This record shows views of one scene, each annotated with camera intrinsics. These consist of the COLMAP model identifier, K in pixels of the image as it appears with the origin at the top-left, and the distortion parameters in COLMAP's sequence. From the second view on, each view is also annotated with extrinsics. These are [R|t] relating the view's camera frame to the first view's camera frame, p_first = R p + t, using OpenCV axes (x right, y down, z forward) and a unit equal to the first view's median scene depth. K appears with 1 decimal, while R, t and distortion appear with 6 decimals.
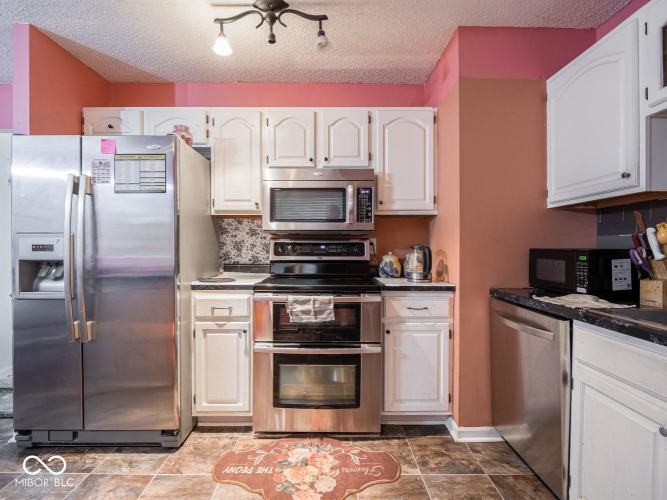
lens RADIAL K [[330.0, 0, 329.3], [0, 330.0, 250.0], [0, 0, 1]] dist [-0.007452, -0.001240]
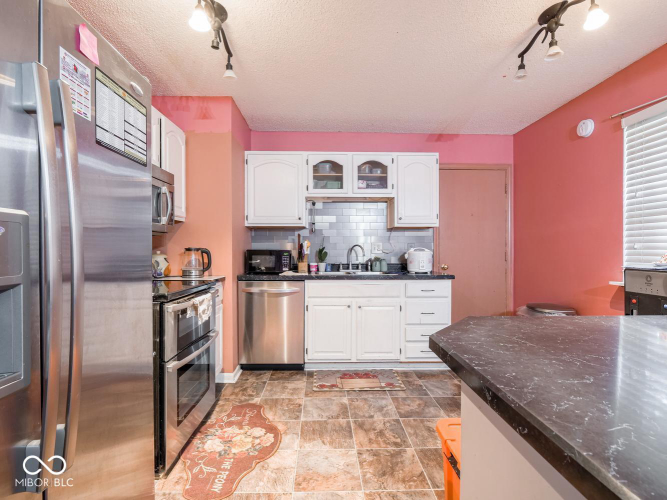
lens RADIAL K [[330.0, 0, 329.3], [0, 330.0, 250.0], [0, 0, 1]] dist [-0.007452, -0.001240]
pose [[-0.013699, -0.003691, 0.999899, -1.170269], [0.009530, 0.999947, 0.003822, -0.005774], [-0.999861, 0.009581, -0.013663, 0.649194]]
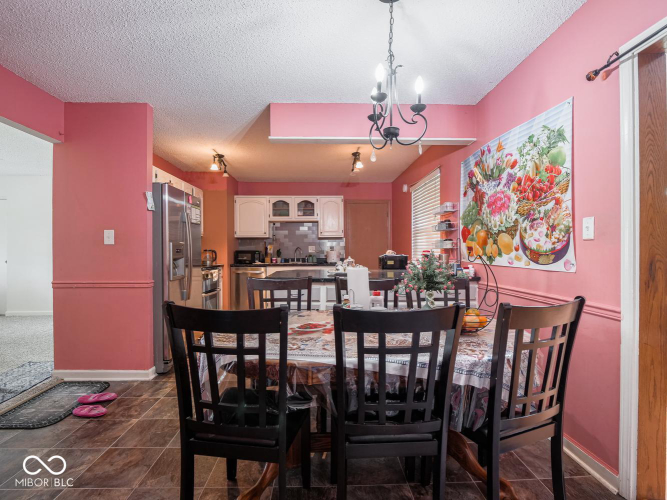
lens RADIAL K [[330.0, 0, 329.3], [0, 330.0, 250.0], [0, 0, 1]] dist [-0.007452, -0.001240]
pose [[-0.017657, -0.001317, 0.999843, -2.706185], [0.014566, 0.999893, 0.001574, 0.000073], [-0.999738, 0.014592, -0.017636, 0.188999]]
